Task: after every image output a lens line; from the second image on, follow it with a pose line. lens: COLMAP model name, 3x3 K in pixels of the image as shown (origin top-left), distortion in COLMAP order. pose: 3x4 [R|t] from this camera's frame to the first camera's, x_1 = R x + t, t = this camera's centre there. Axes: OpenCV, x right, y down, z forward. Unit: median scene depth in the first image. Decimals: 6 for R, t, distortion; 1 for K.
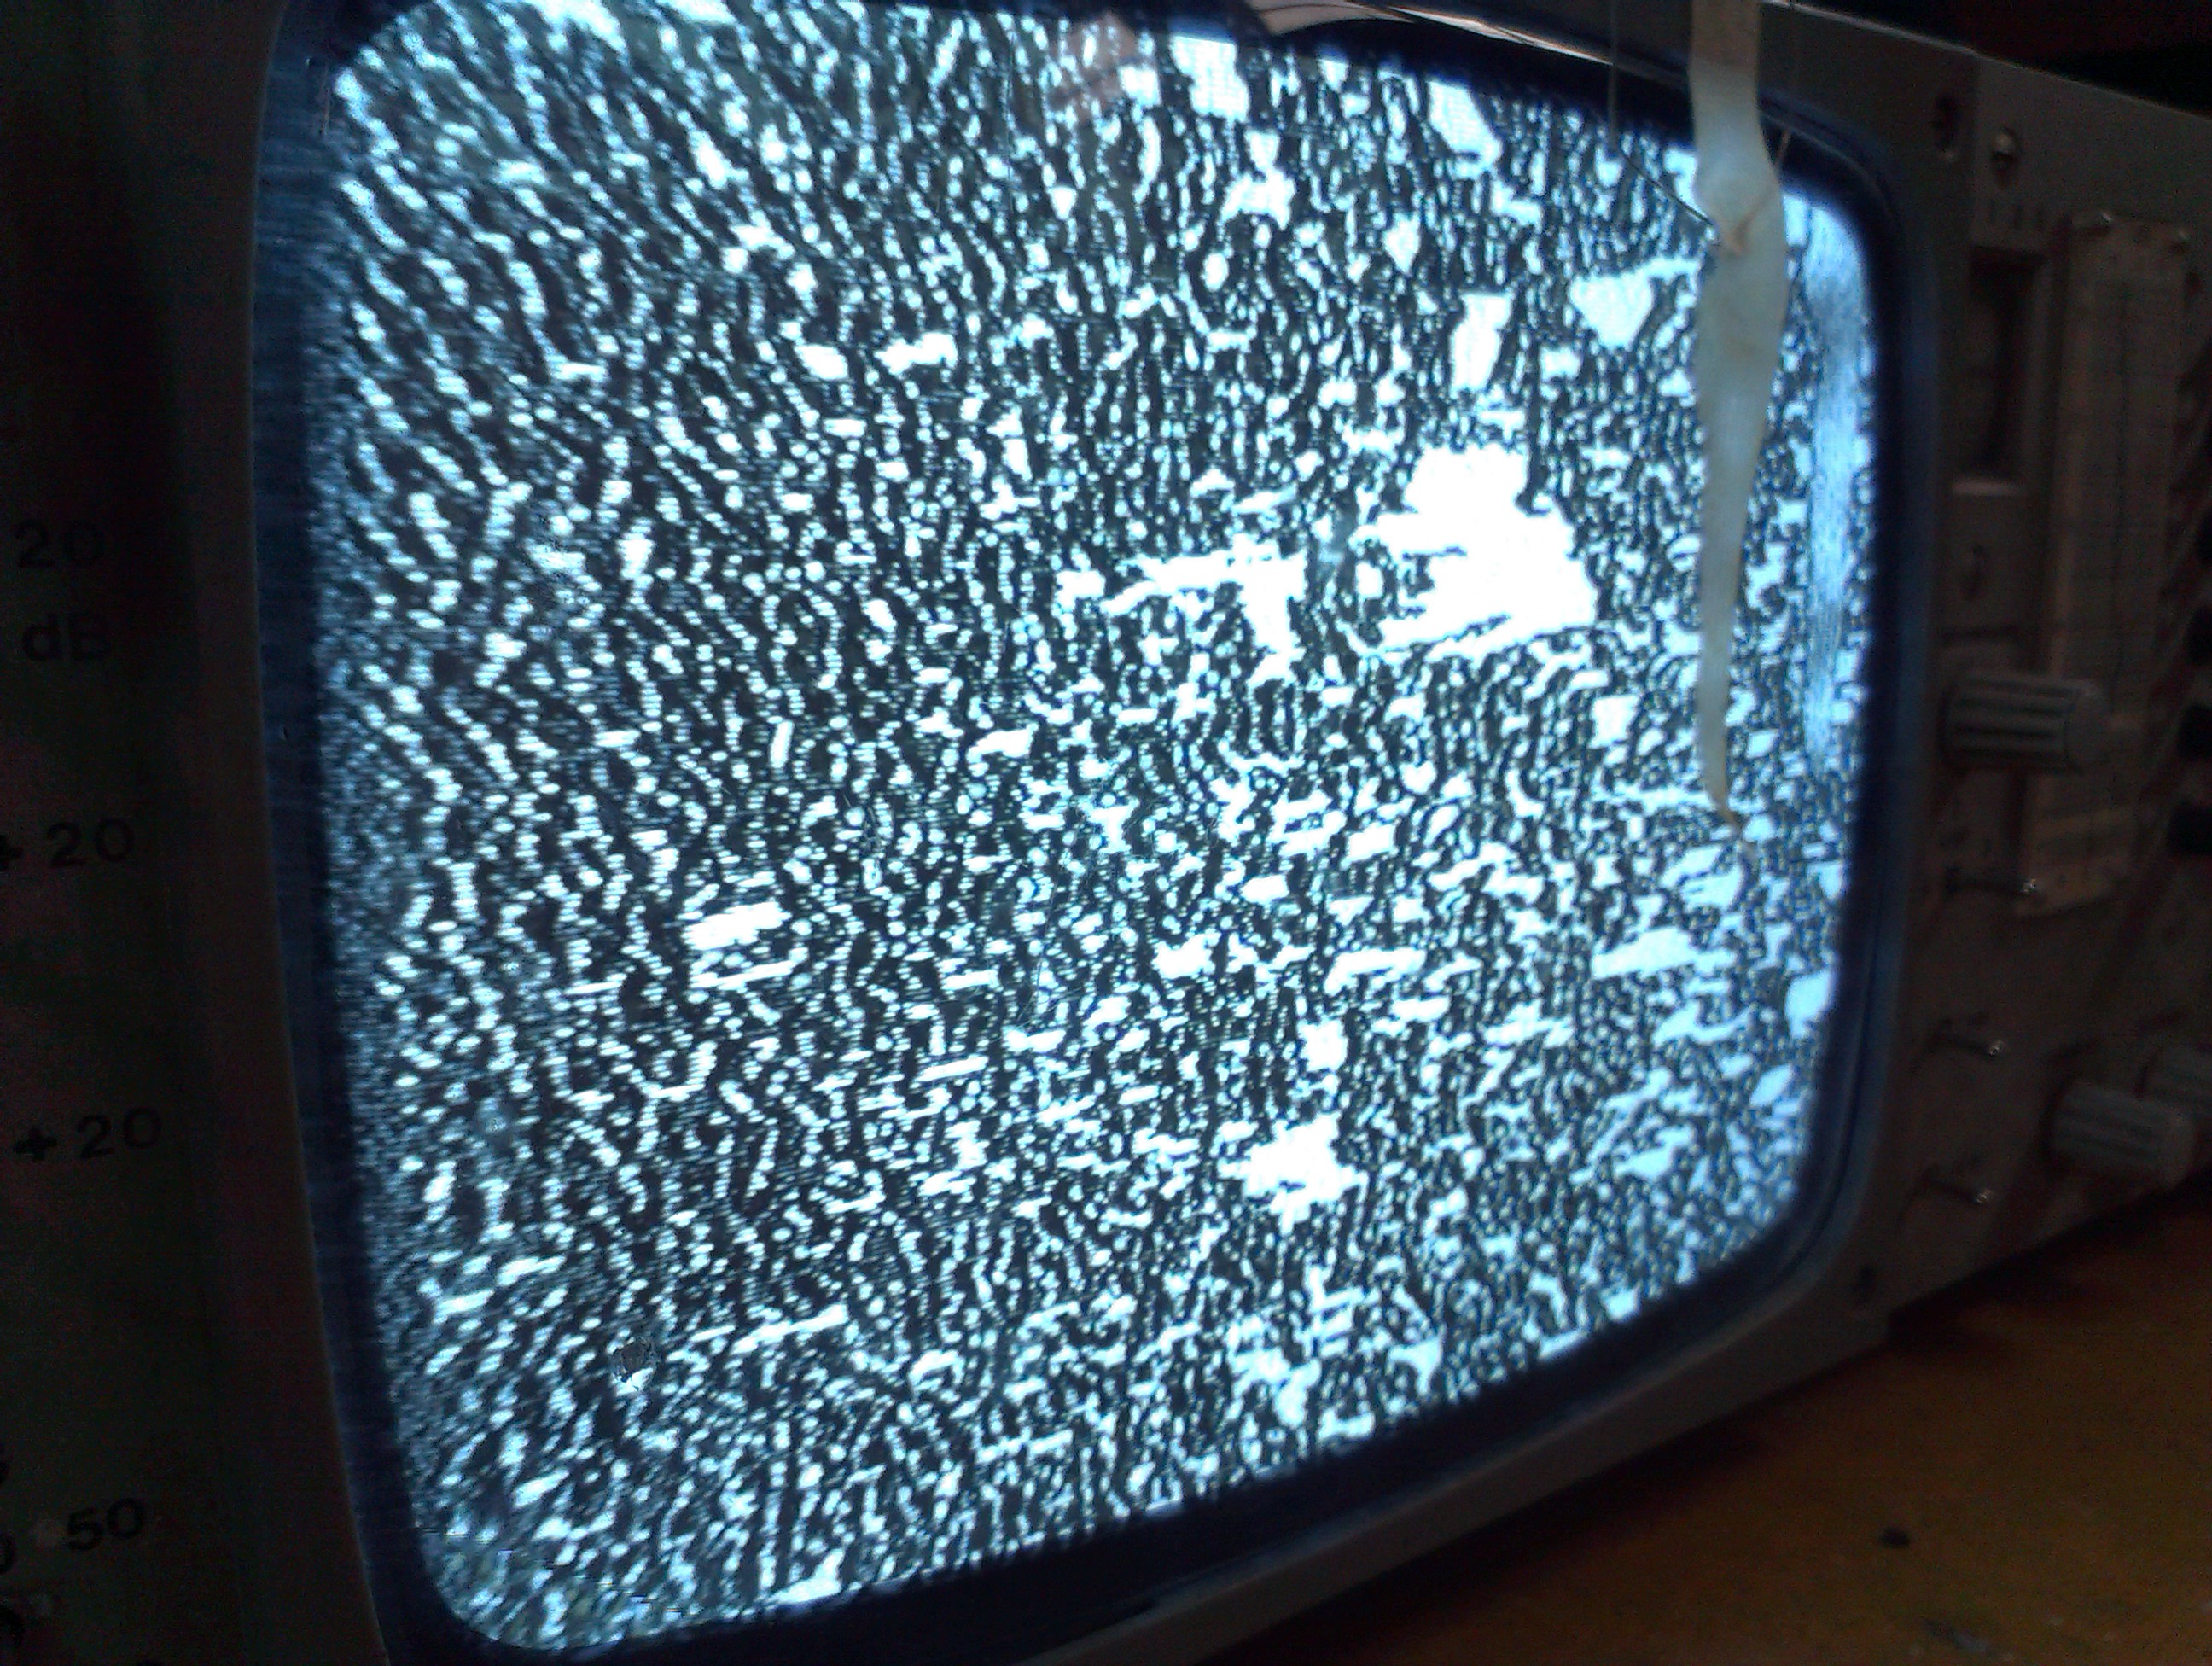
lens RADIAL K [[1829.6, 0, 1106.0], [0, 1829.6, 833.0], [0, 0, 1]] dist [-0.002081, -0.064366]
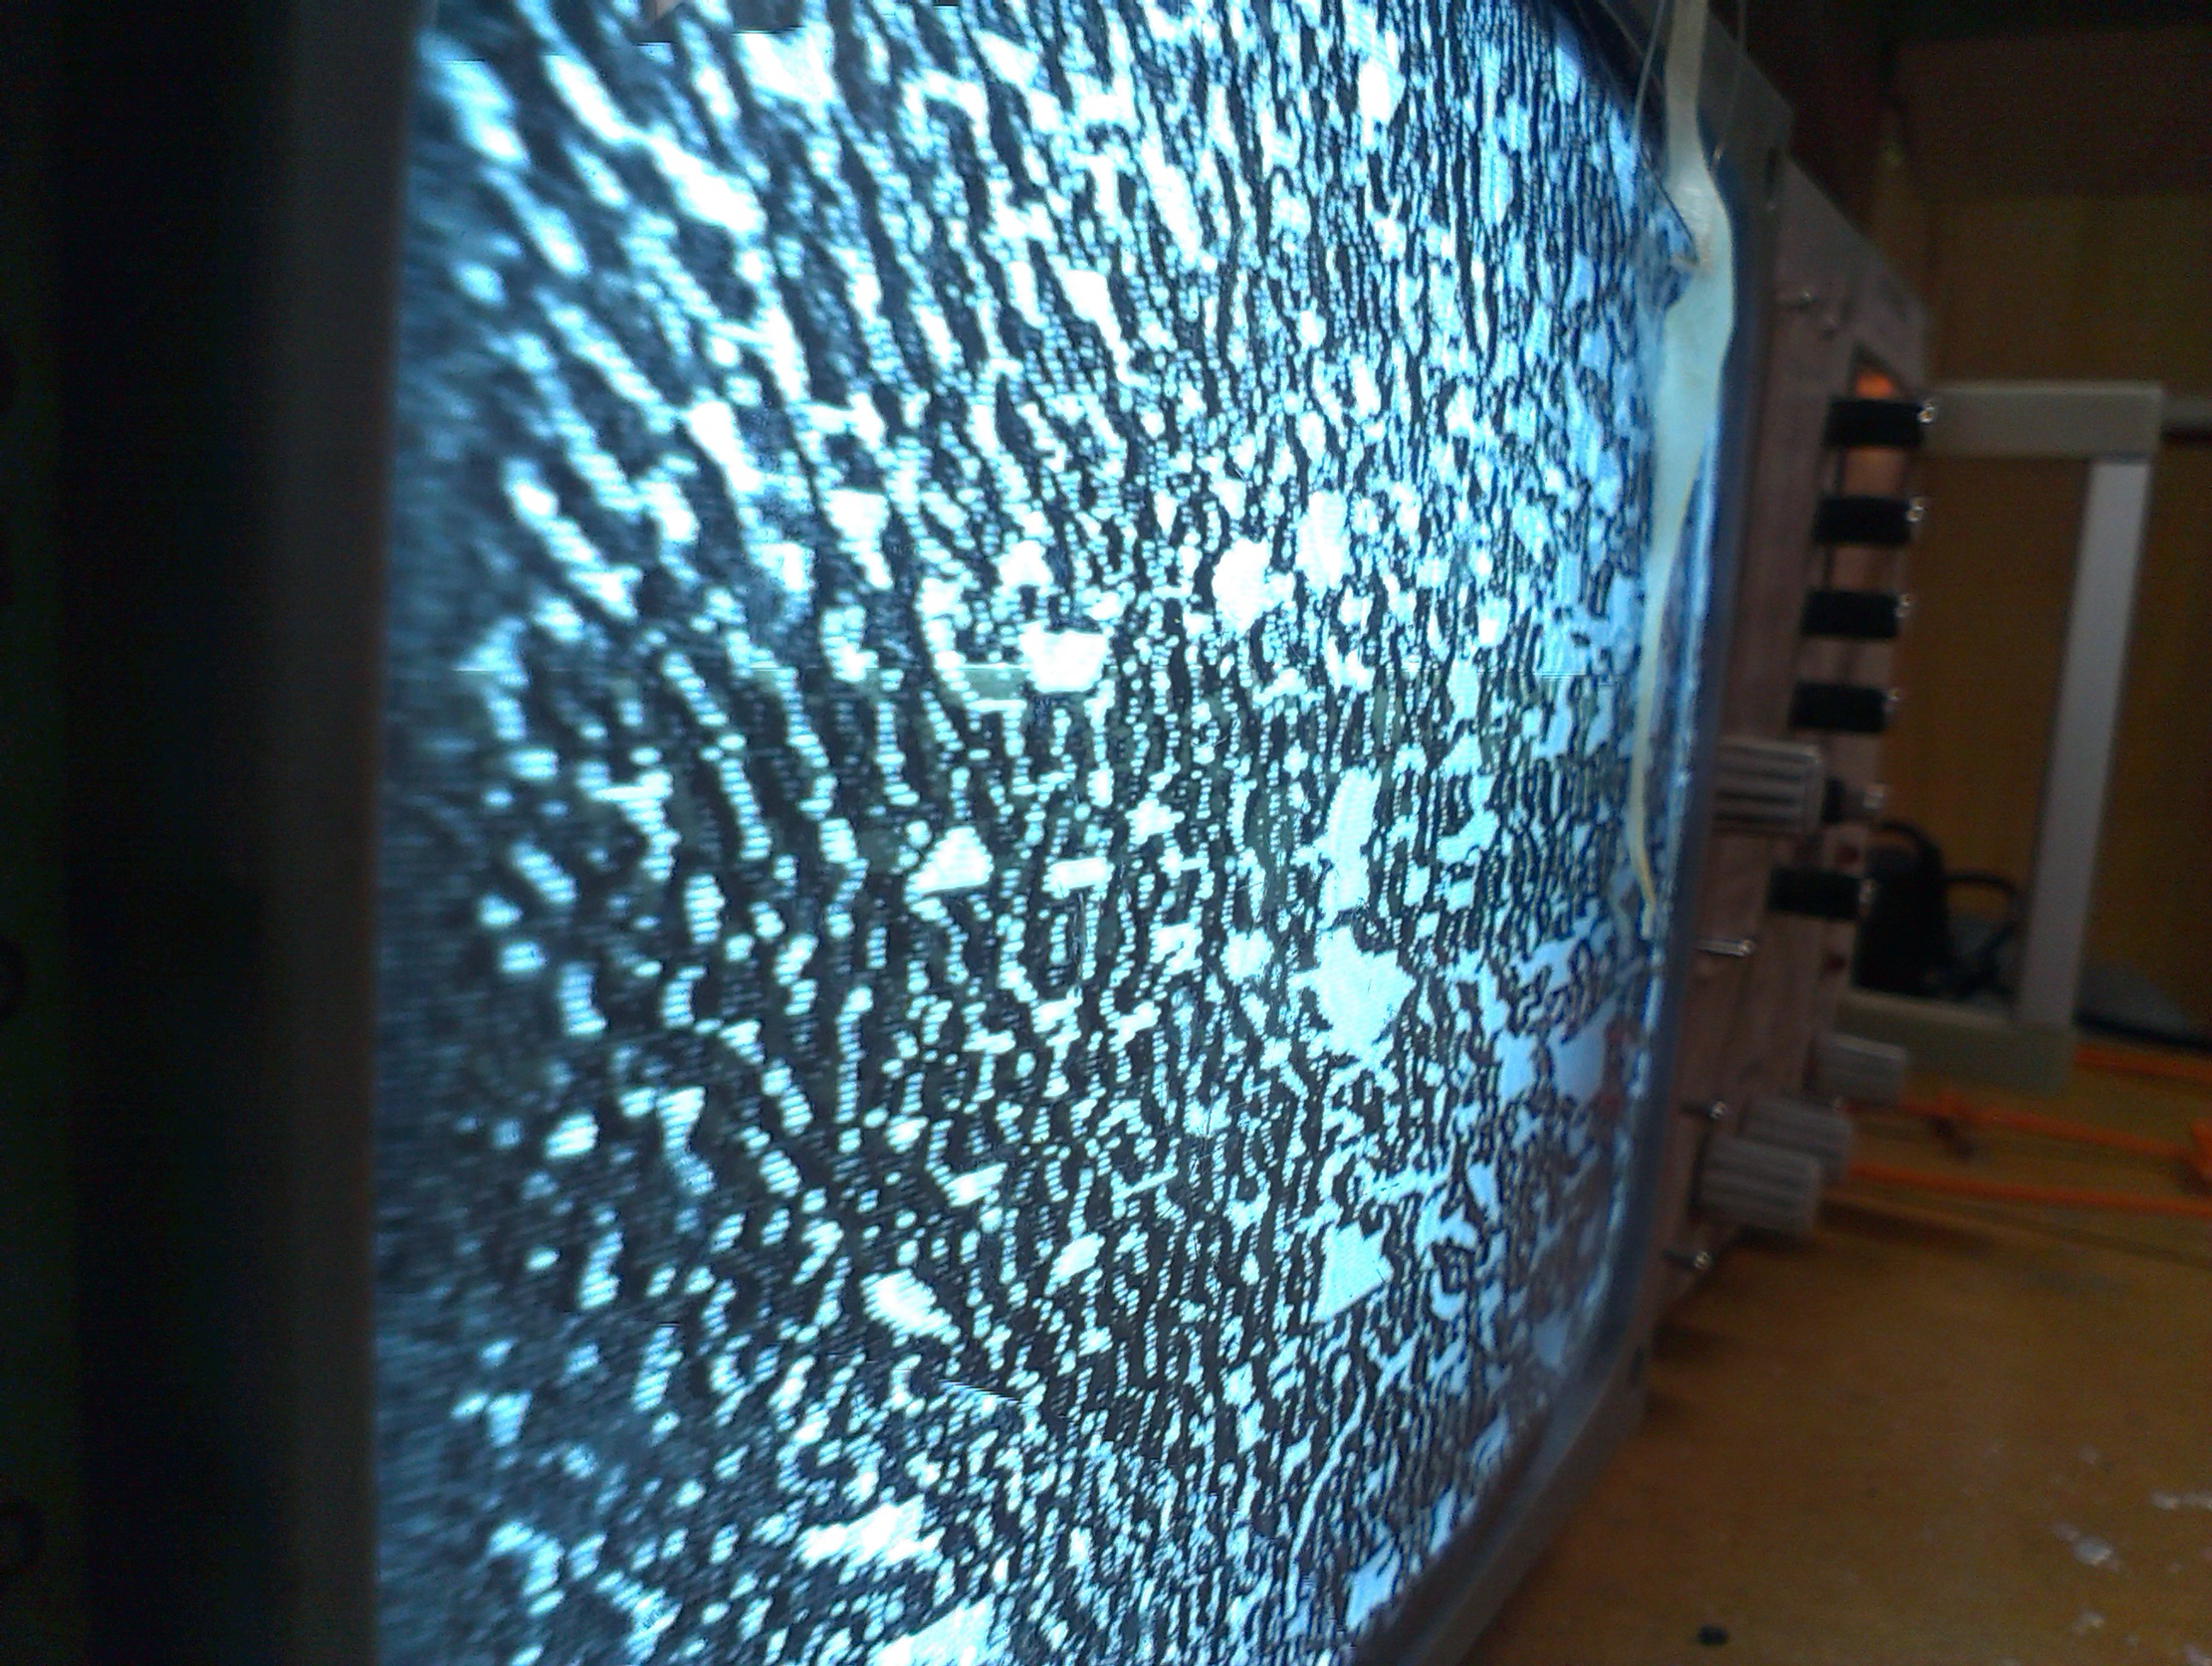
lens RADIAL K [[1829.6, 0, 1106.0], [0, 1829.6, 833.0], [0, 0, 1]] dist [-0.002081, -0.064366]
pose [[0.911044, 0.020082, 0.411821, -0.239365], [-0.016526, 0.999789, -0.012195, -0.017361], [-0.411979, 0.004304, 0.911183, 0.233654]]
